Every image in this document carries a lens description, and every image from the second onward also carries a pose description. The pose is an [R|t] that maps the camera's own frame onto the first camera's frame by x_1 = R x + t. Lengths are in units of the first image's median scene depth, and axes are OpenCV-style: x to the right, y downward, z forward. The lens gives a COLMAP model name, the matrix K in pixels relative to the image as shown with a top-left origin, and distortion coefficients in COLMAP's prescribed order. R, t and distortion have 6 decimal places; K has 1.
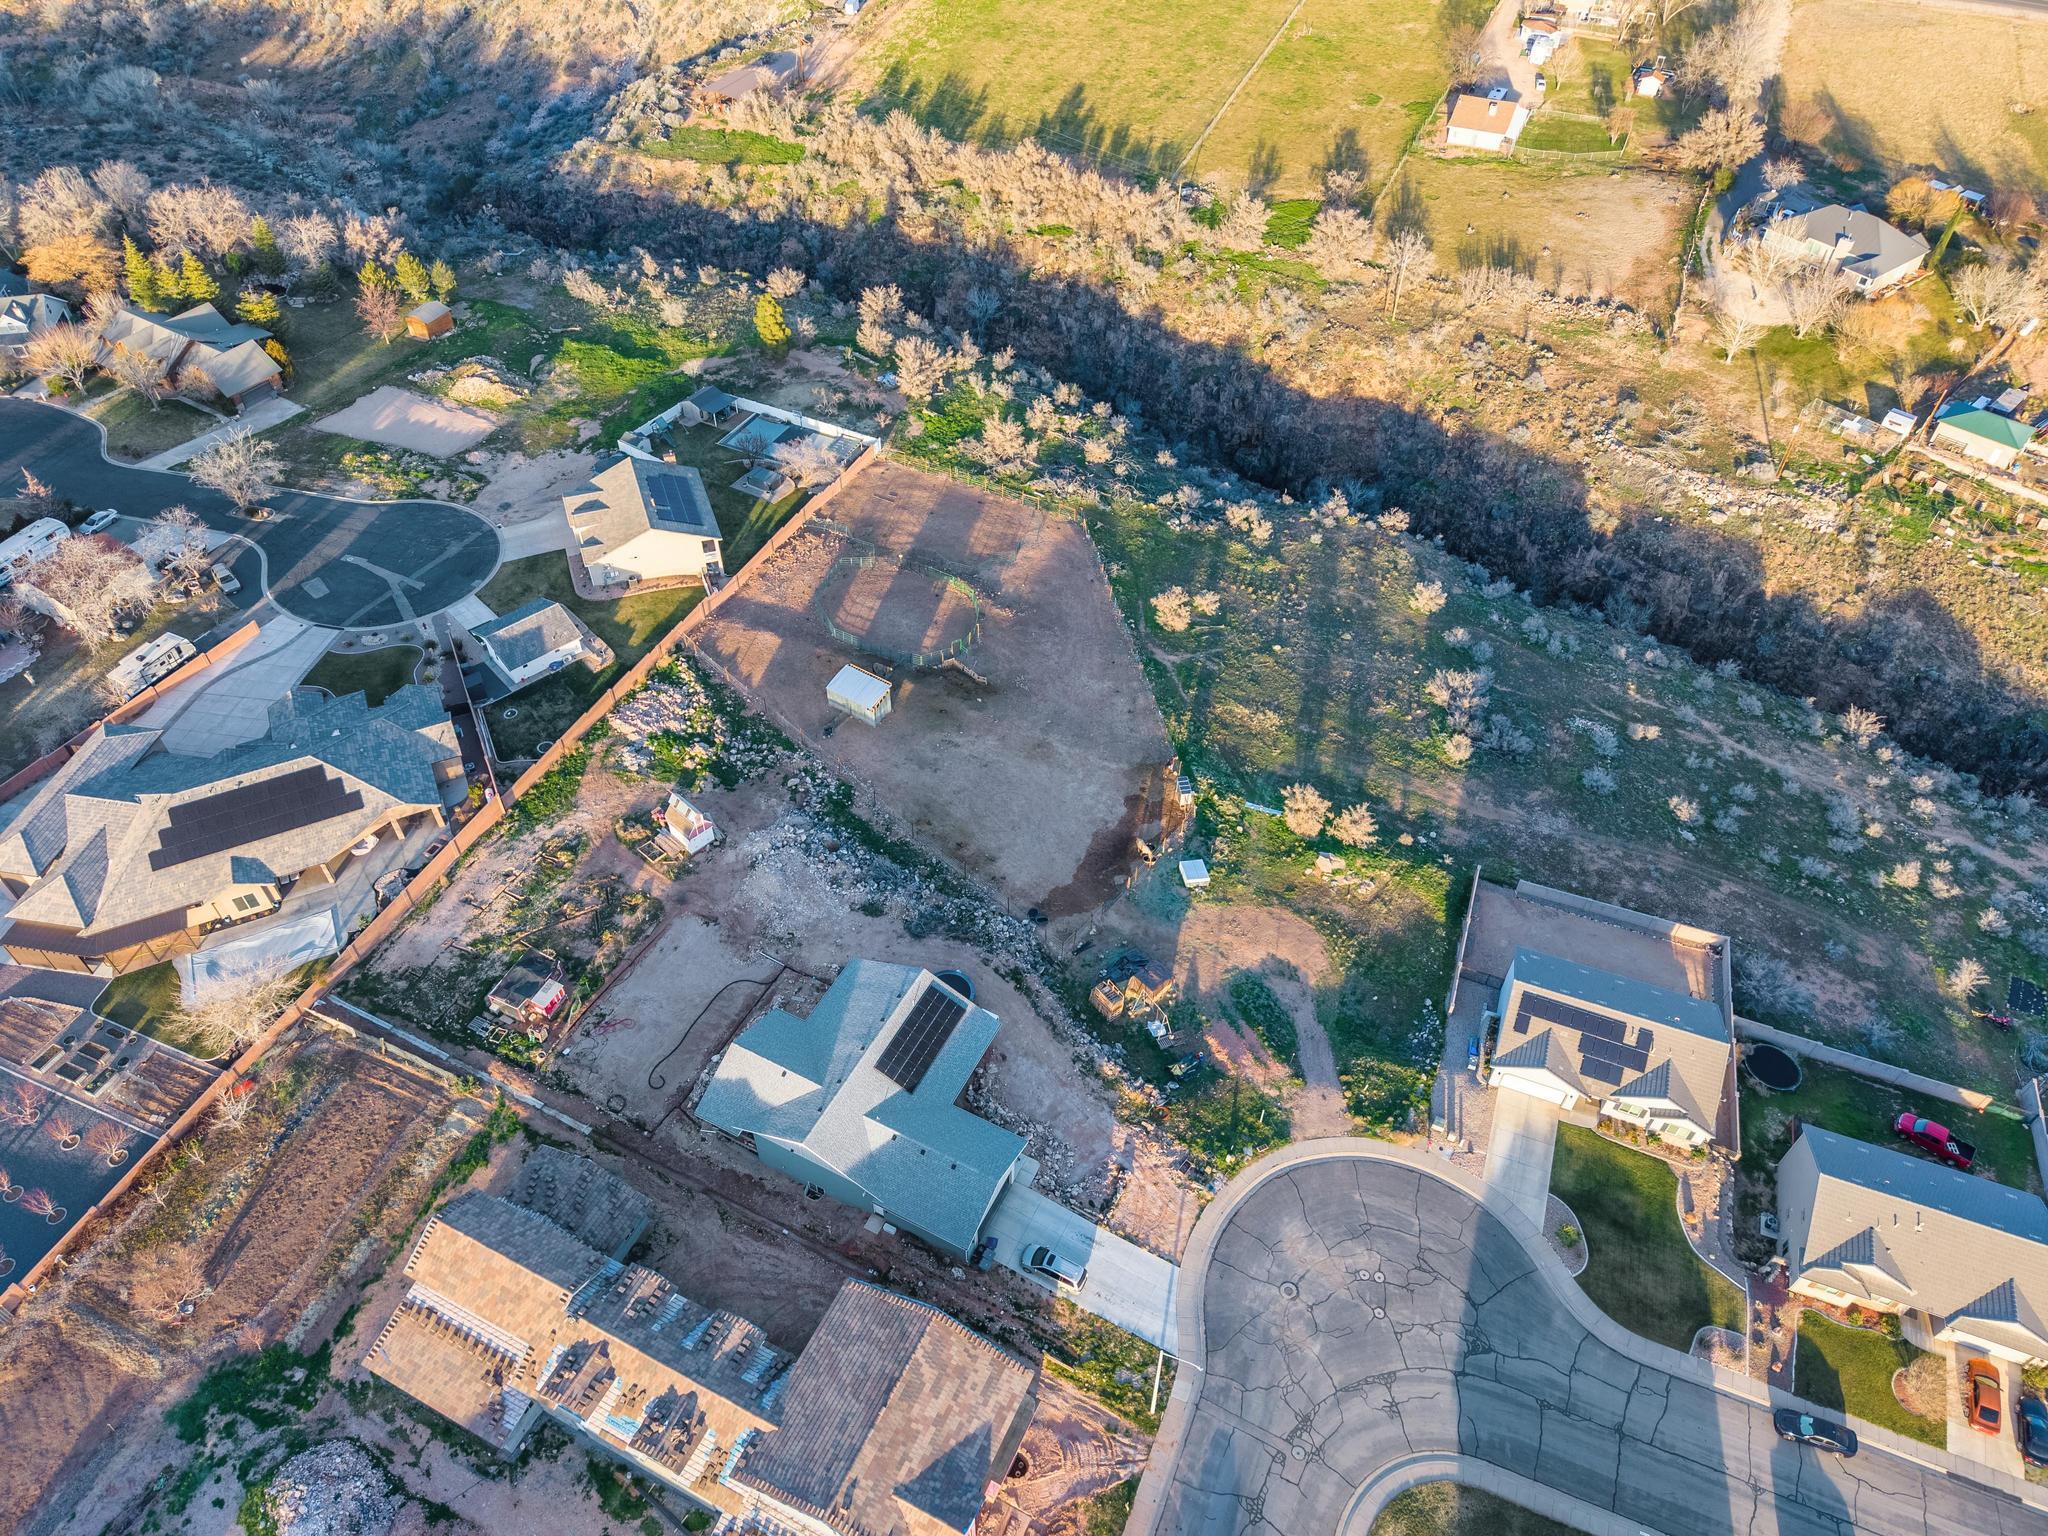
lens RADIAL K [[1369.7, 0, 1023.4], [0, 1369.7, 773.5], [0, 0, 1]] dist [0.019762, -0.020747]
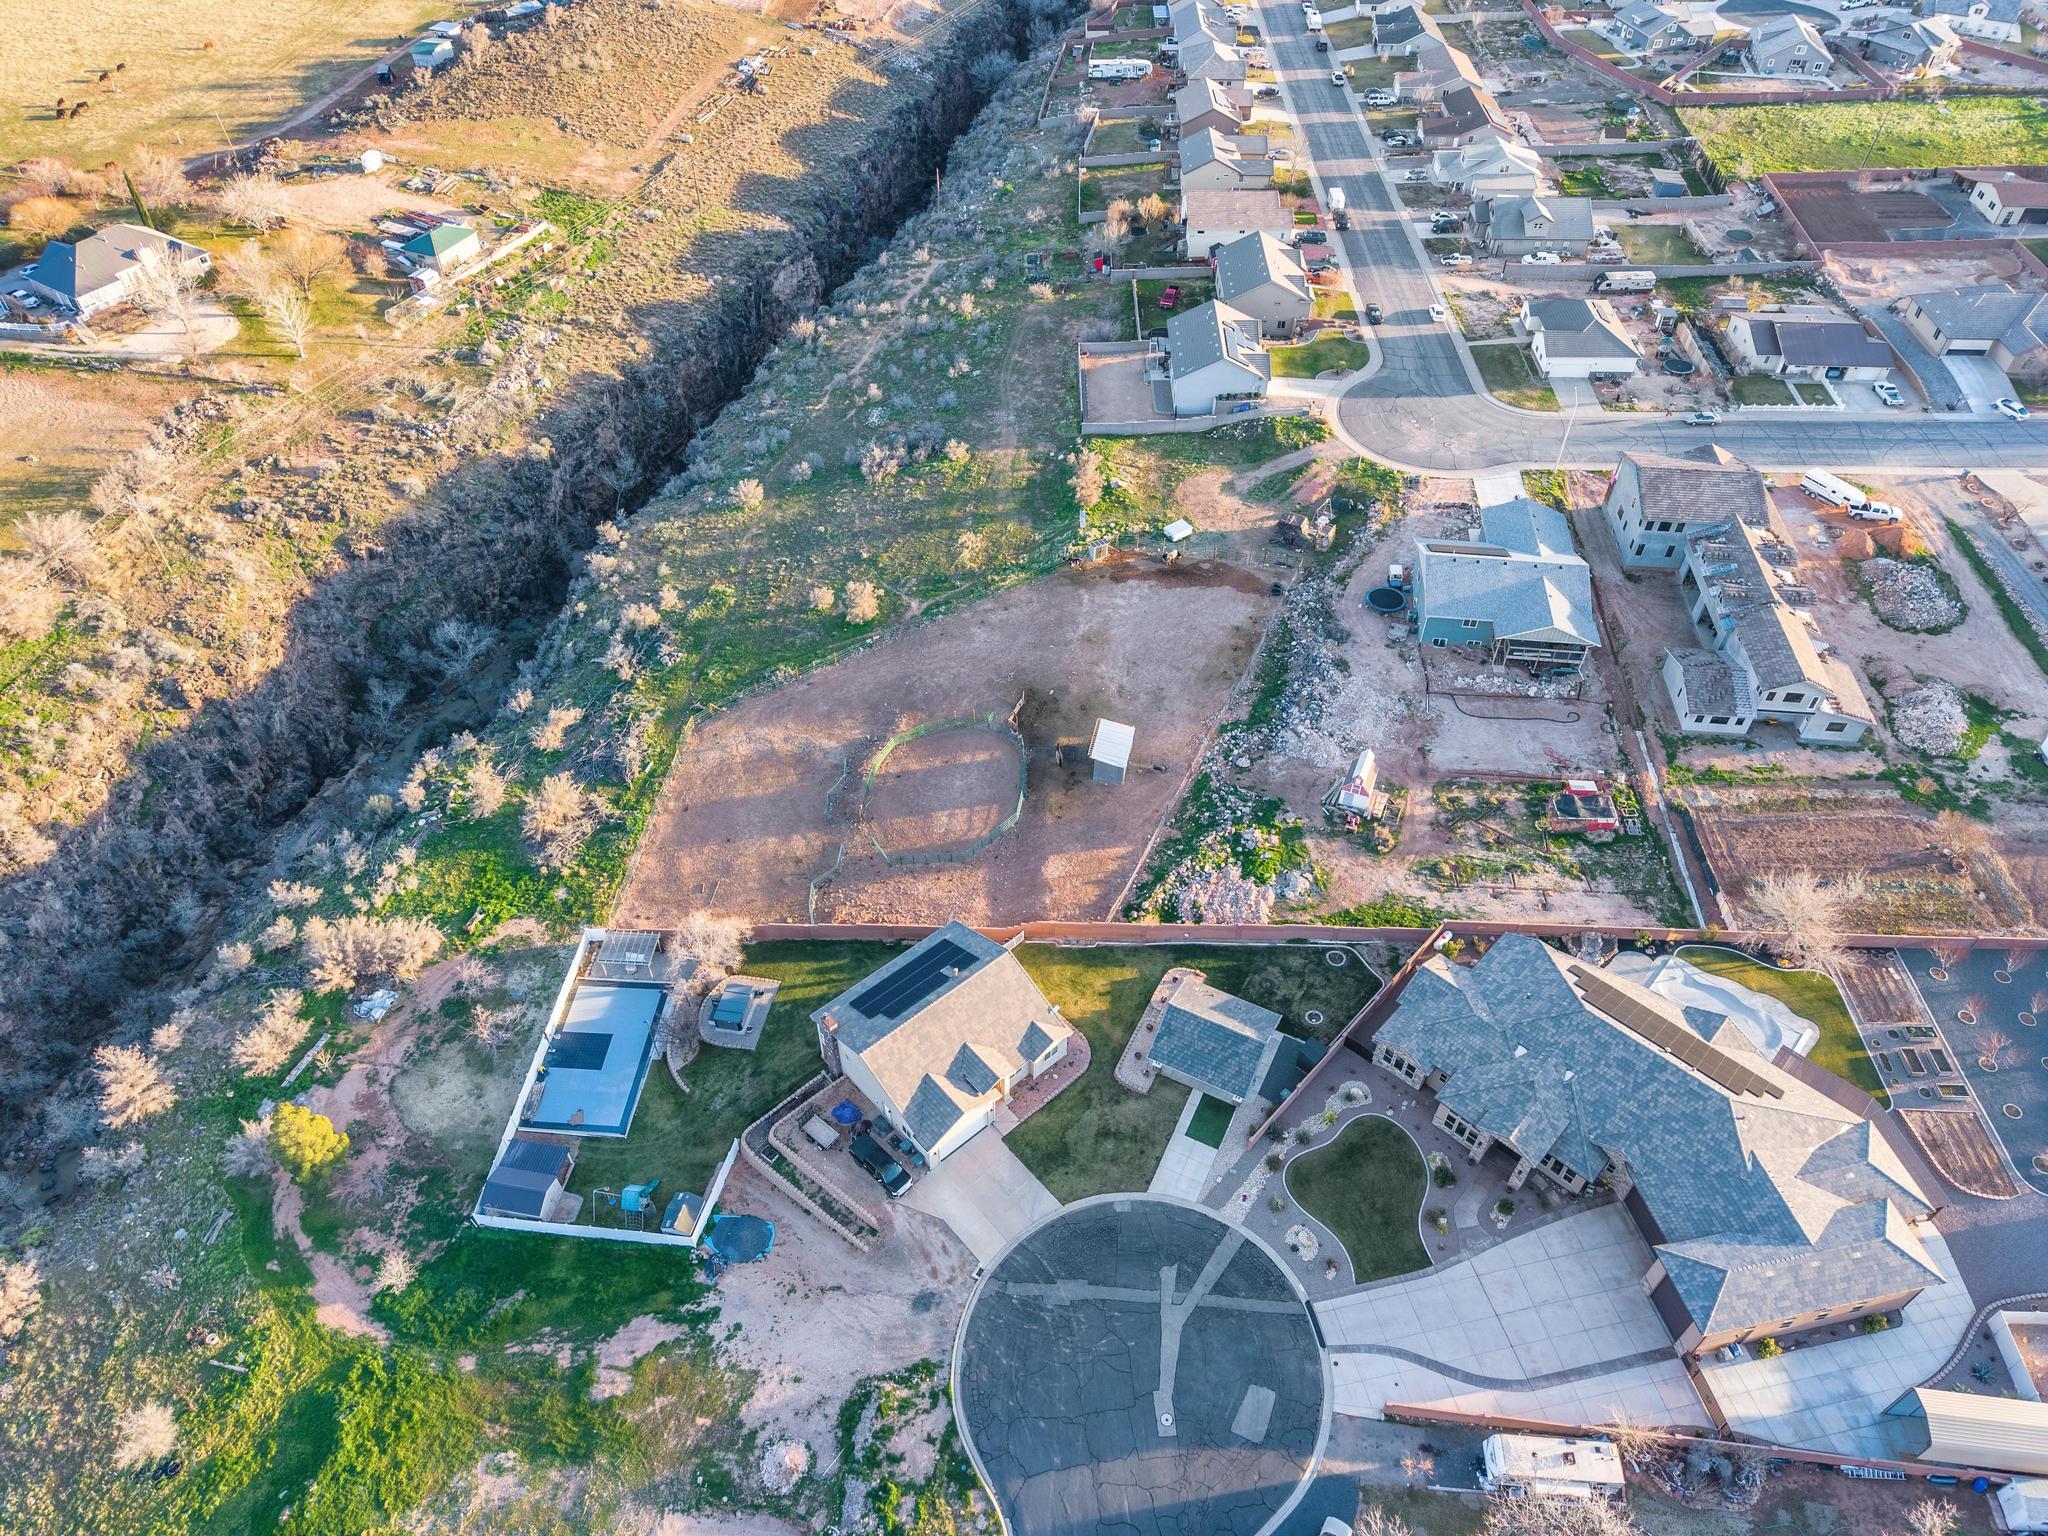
lens RADIAL K [[1369.7, 0, 1023.0], [0, 1369.7, 768.6], [0, 0, 1]] dist [0.019762, -0.020747]
pose [[-0.357260, -0.670790, 0.649927, -0.767567], [0.664622, 0.306328, 0.681499, -0.788612], [-0.656234, 0.675428, 0.336383, 0.760393]]
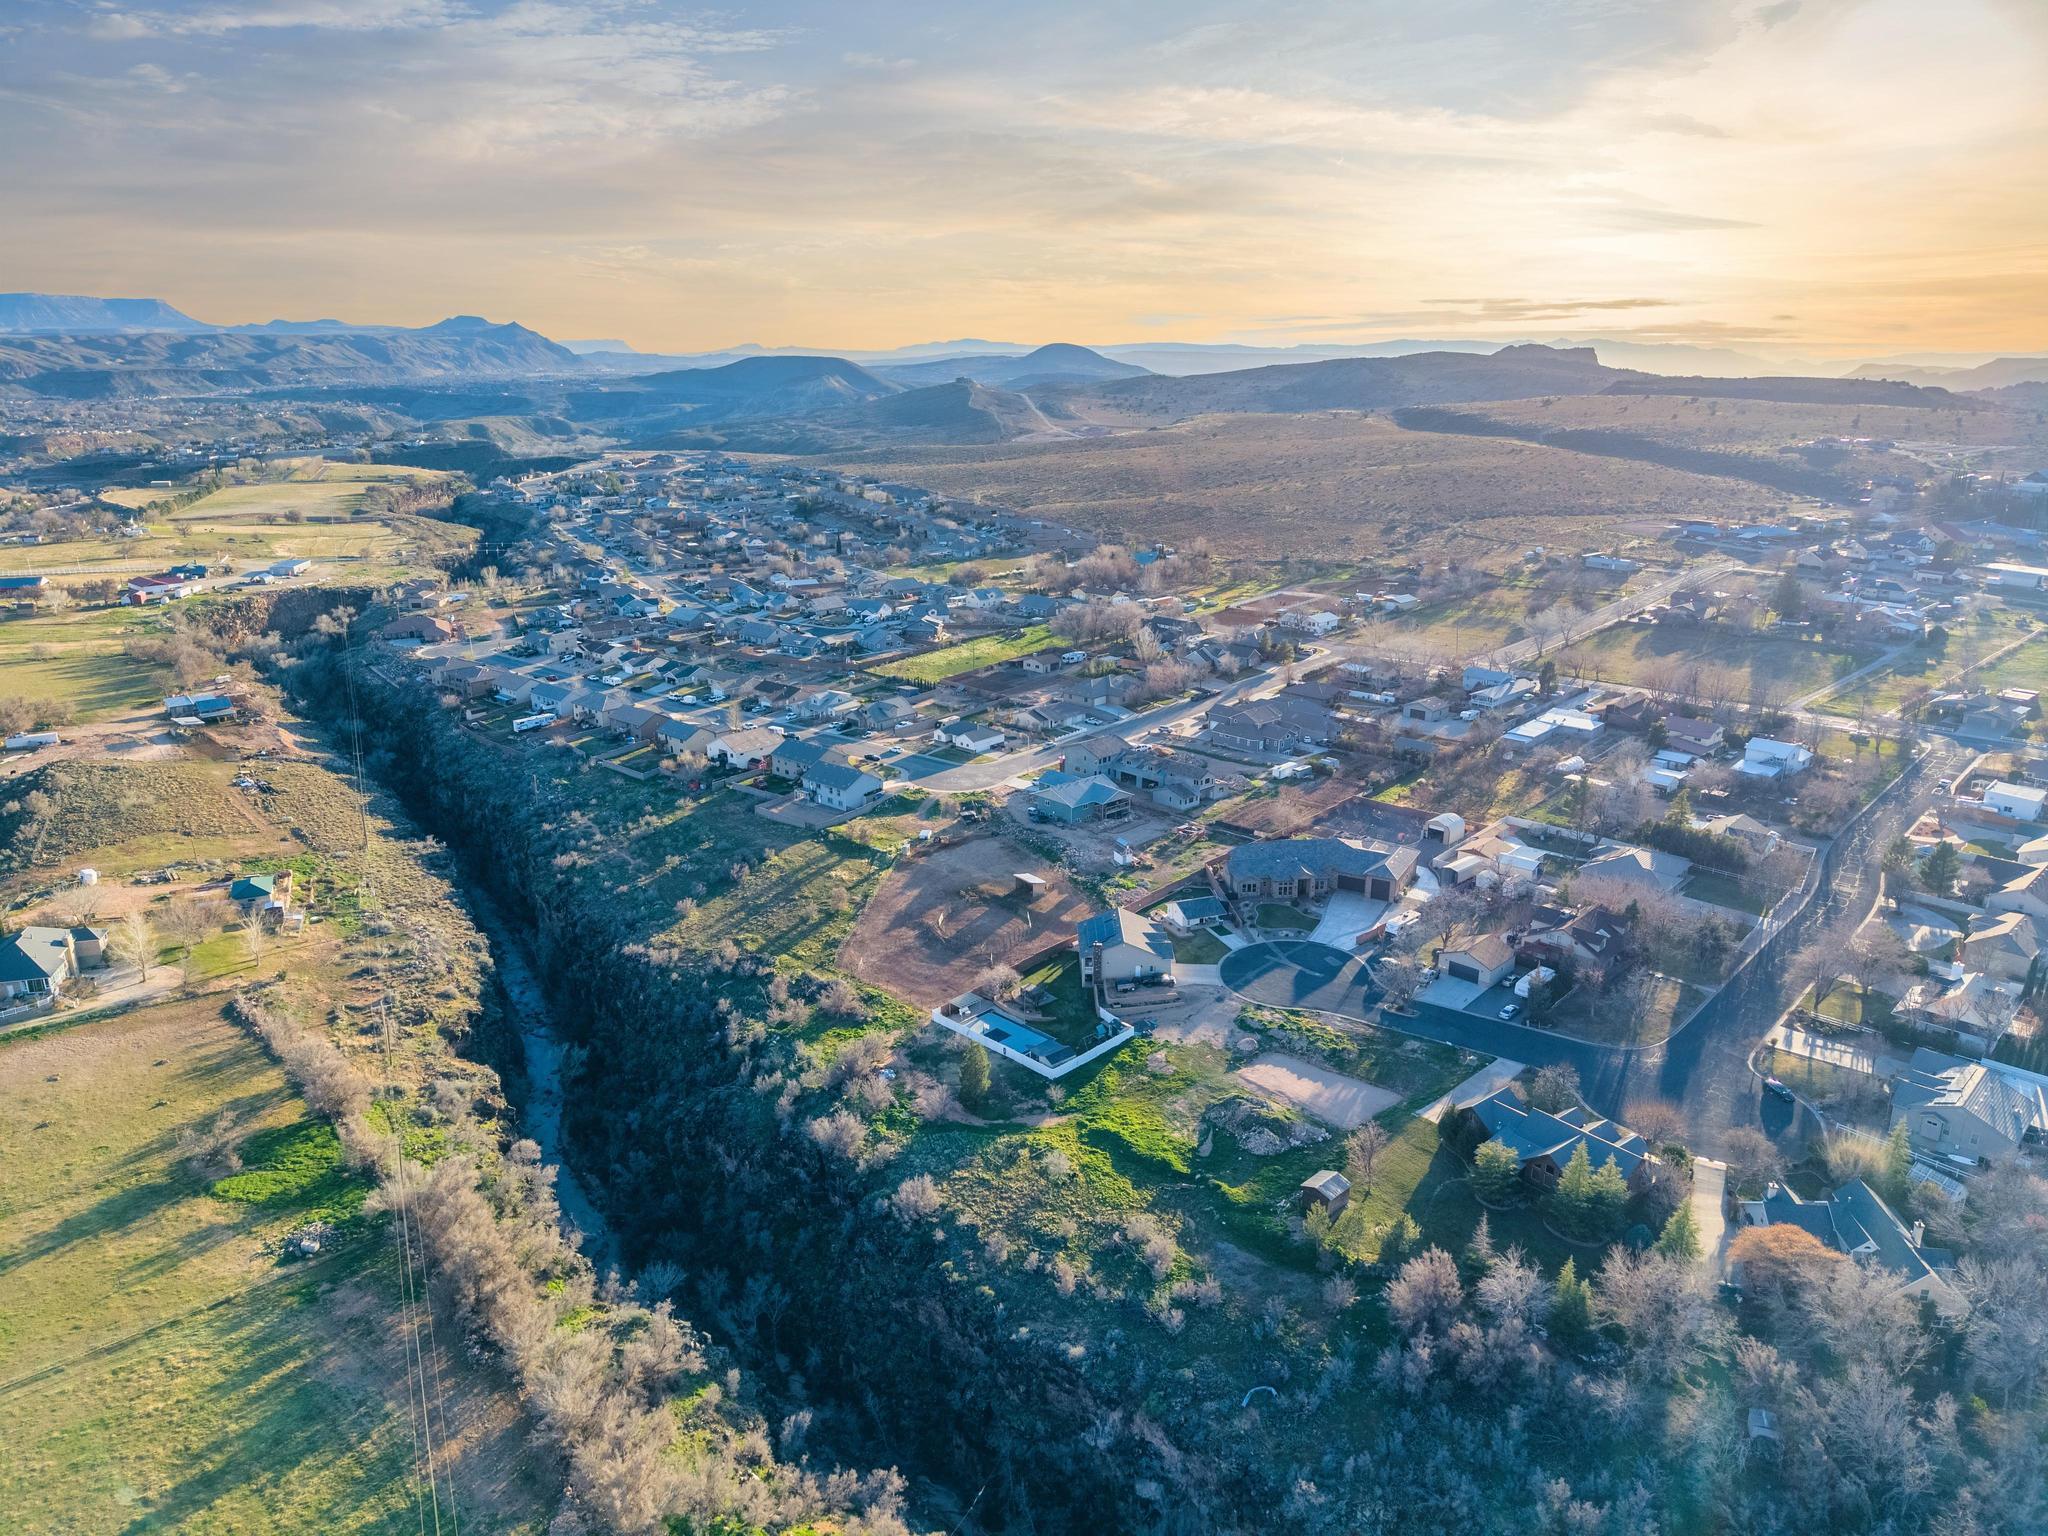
lens RADIAL K [[1369.7, 0, 1022.6], [0, 1369.7, 754.9], [0, 0, 1]] dist [0.019762, -0.020747]
pose [[-0.940220, -0.102129, 0.324893, -0.750256], [0.238073, 0.485067, 0.841446, -1.847809], [-0.243531, 0.868493, -0.431756, 1.753272]]
